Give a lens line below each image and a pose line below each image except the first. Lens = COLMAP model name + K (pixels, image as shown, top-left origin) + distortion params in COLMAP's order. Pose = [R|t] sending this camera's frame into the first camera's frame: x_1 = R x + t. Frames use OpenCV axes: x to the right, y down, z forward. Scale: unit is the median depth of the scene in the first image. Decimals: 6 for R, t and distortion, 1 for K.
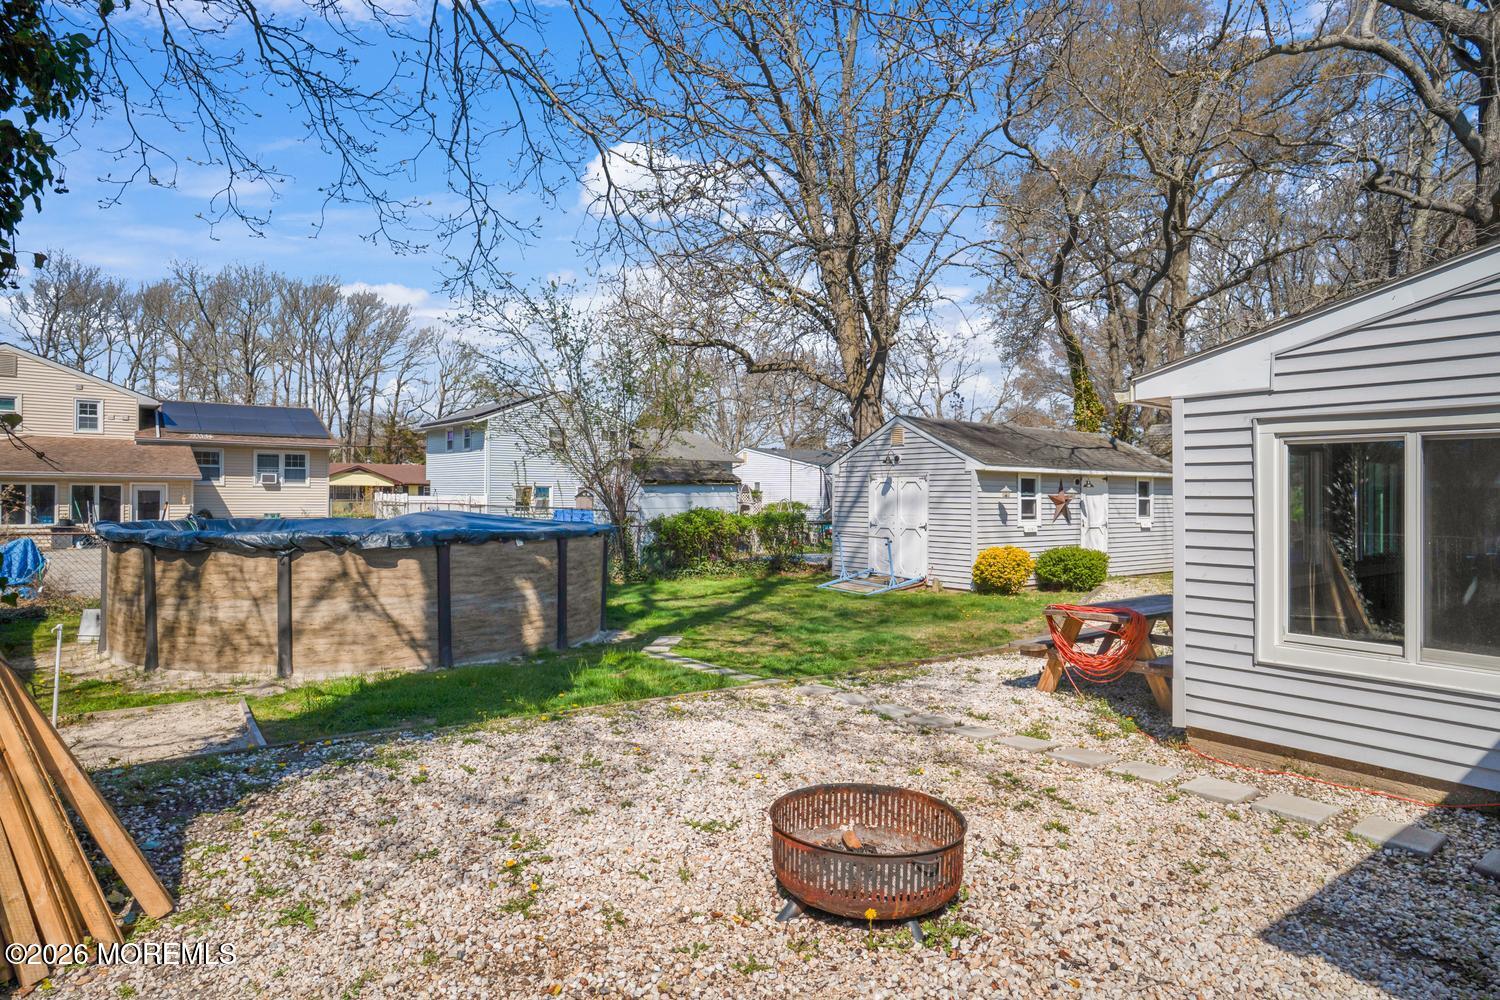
lens RADIAL K [[865.4, 0, 756.1], [0, 865.4, 469.9], [0, 0, 1]] dist [-0.004976, 0.001912]
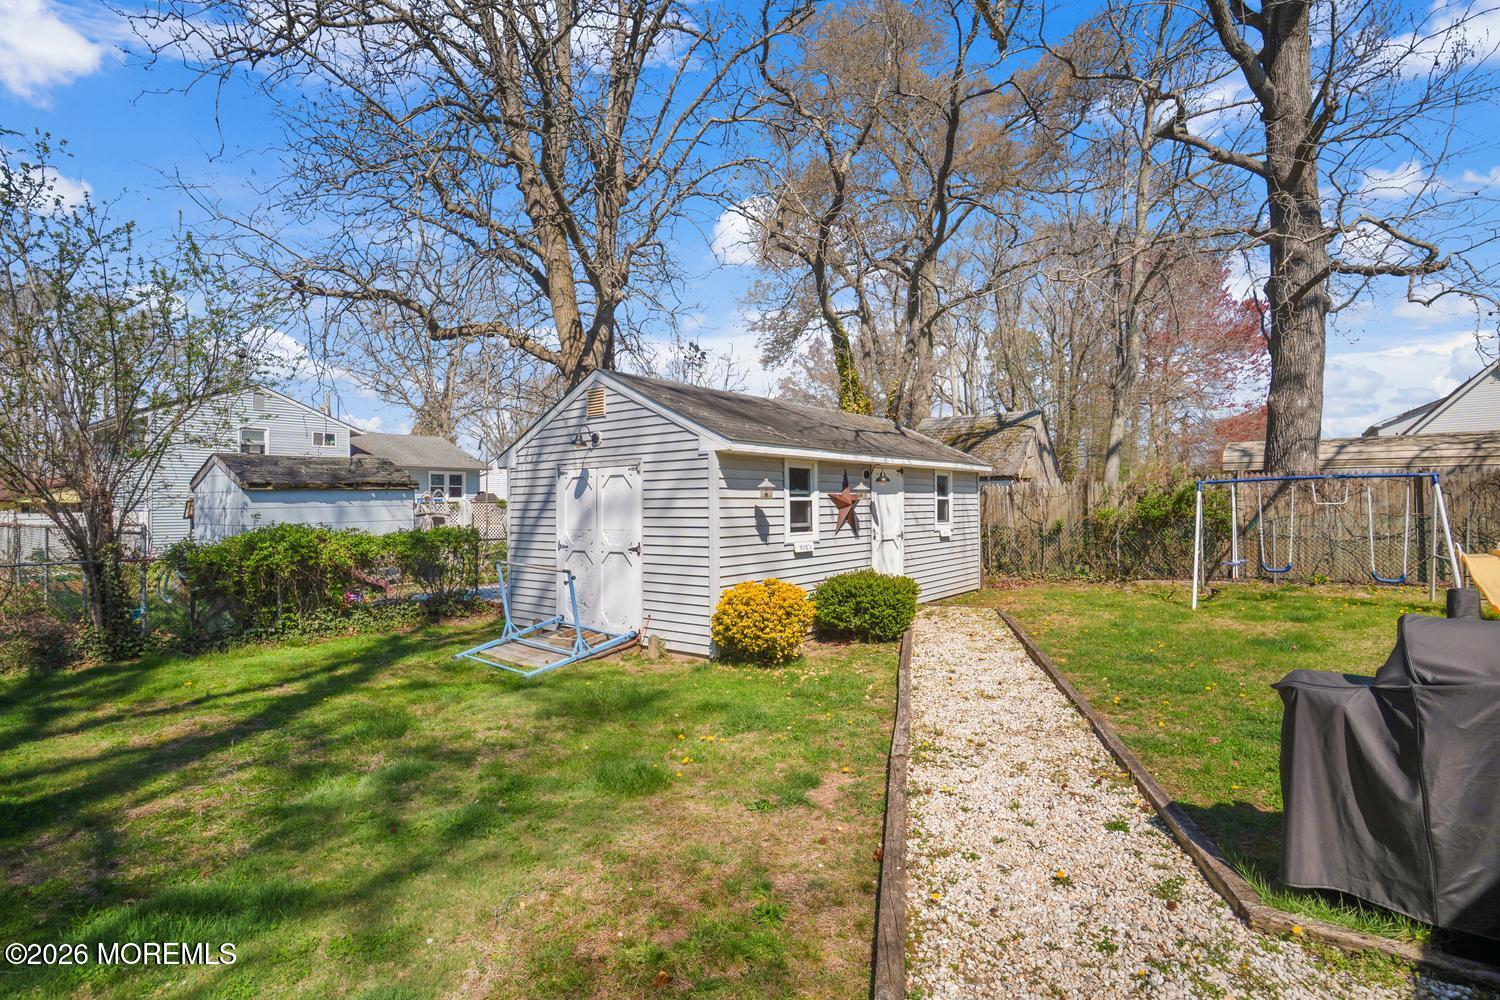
lens RADIAL K [[739.1, 0, 746.0], [0, 739.1, 496.9], [0, 0, 1]] dist [-0.059272, 0.013770]
pose [[0.968810, -0.015043, 0.247348, 0.136081], [0.010715, 0.999765, 0.018835, 0.019899], [-0.247573, -0.015597, 0.968744, 0.464763]]
